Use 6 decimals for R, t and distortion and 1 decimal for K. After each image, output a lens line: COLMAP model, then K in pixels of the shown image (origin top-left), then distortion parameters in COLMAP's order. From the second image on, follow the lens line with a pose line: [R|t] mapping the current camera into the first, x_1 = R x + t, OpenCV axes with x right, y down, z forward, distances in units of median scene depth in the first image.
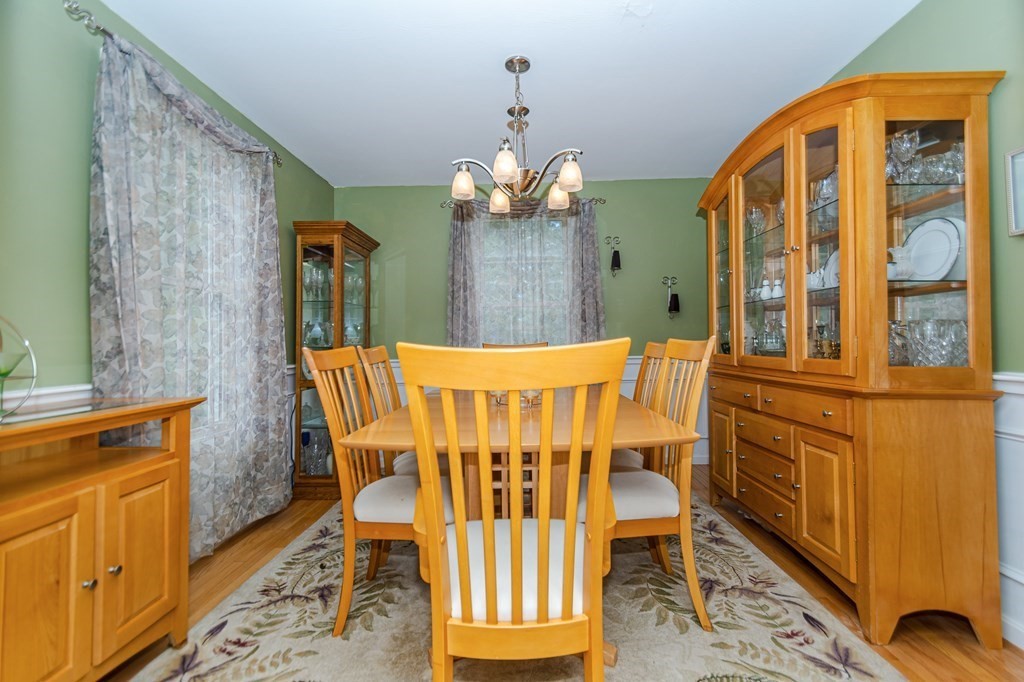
lens RADIAL K [[458.7, 0, 510.7], [0, 458.7, 335.2], [0, 0, 1]] dist [0.006705, 0.002322]
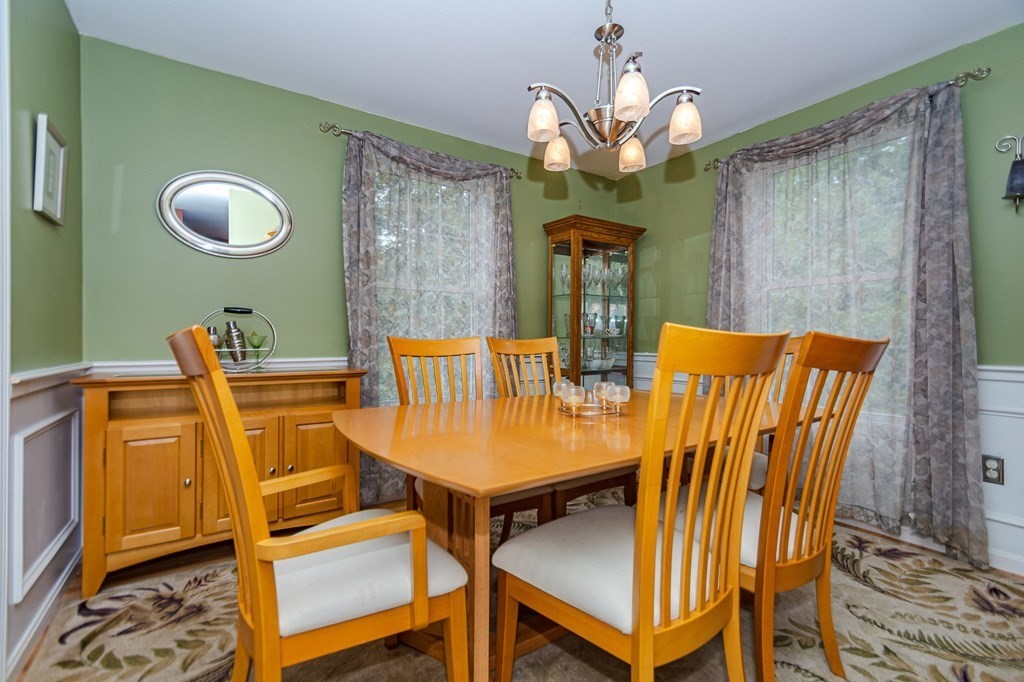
lens RADIAL K [[458.7, 0, 509.5], [0, 458.7, 346.2], [0, 0, 1]] dist [0.006705, 0.002322]
pose [[0.587926, 0.030077, -0.808355, 0.448911], [0.000057, 0.999307, 0.037224, 0.005593], [0.808915, -0.021931, 0.587517, 0.321980]]
